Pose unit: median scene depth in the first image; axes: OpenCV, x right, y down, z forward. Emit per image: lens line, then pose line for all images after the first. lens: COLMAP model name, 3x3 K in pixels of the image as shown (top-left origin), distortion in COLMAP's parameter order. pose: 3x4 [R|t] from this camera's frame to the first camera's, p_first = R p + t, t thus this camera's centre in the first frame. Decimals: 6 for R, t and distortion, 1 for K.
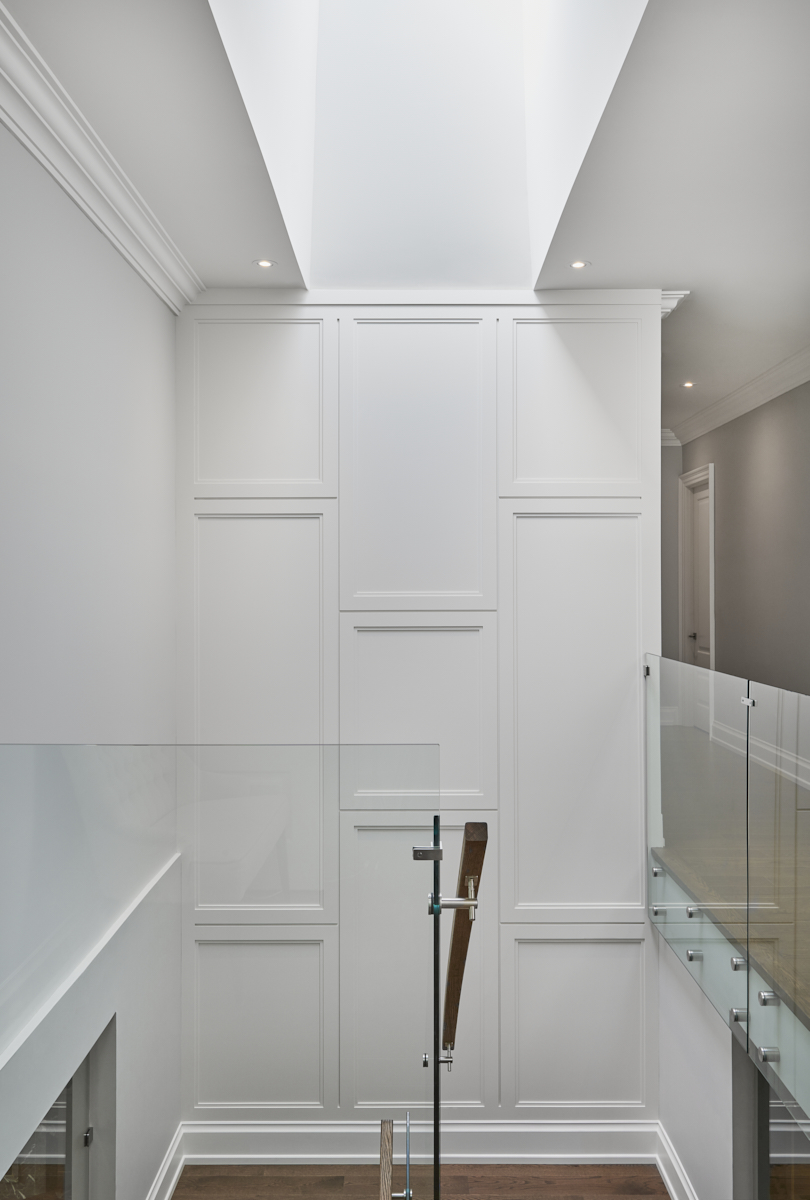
lens RADIAL K [[974.6, 0, 406.3], [0, 974.6, 590.9], [0, 0, 1]] dist [-0.014406, -0.003853]
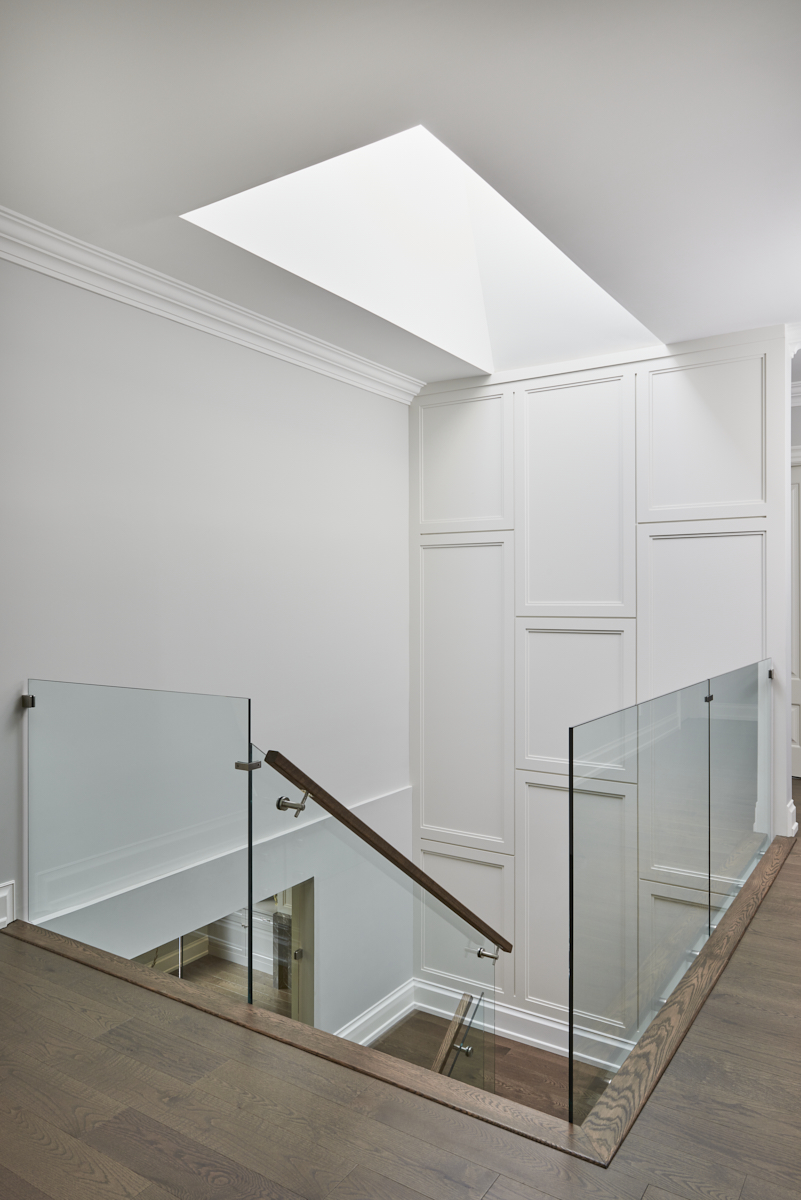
lens RADIAL K [[816.8, 0, 399.9], [0, 816.8, 606.0], [0, 0, 1]] dist [-0.002120, -0.002615]
pose [[0.836085, 0.005903, -0.548567, 0.403381], [-0.001826, 0.999967, 0.007977, -0.001383], [0.548596, -0.005668, 0.836068, 0.000007]]
